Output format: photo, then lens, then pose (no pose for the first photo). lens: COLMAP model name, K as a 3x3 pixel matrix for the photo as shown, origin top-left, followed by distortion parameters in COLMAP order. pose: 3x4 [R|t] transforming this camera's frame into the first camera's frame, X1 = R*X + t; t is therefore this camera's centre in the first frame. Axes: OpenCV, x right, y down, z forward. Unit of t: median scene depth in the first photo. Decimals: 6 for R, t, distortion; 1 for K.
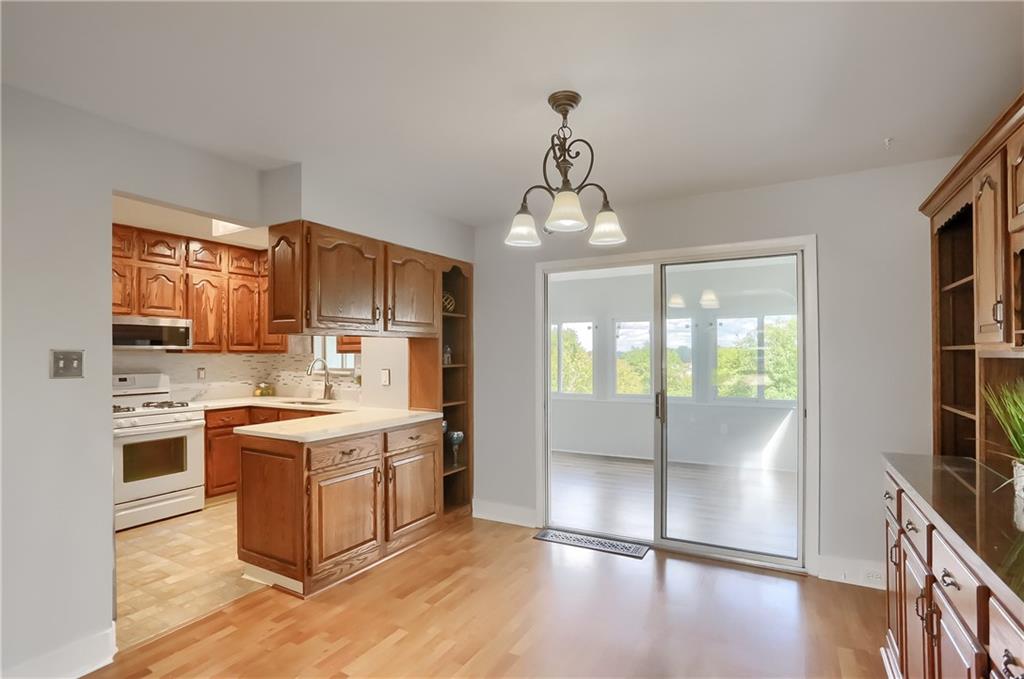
lens RADIAL K [[495.9, 0, 512.0], [0, 495.9, 339.5], [0, 0, 1]] dist [-0.024450, 0.000553]
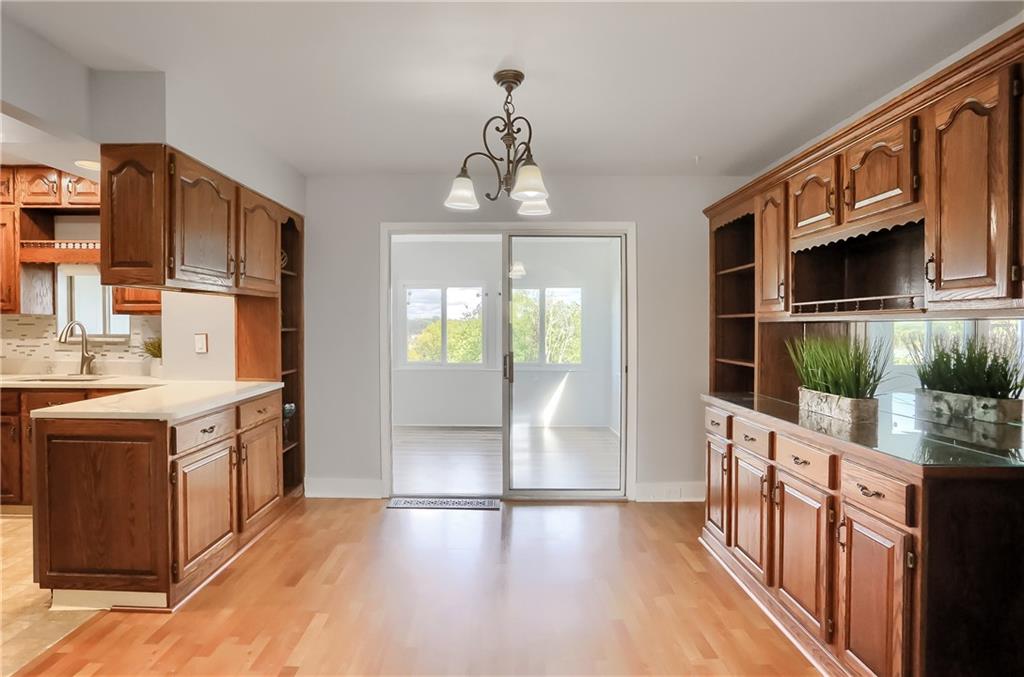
lens RADIAL K [[539.3, 0, 468.9], [0, 539.3, 318.4], [0, 0, 1]] dist [-0.002805, 0.001050]
pose [[0.891695, 0.014195, 0.452414, -0.348465], [-0.021912, 0.999690, 0.011821, 0.018145], [-0.452106, -0.020454, 0.891729, -0.008985]]
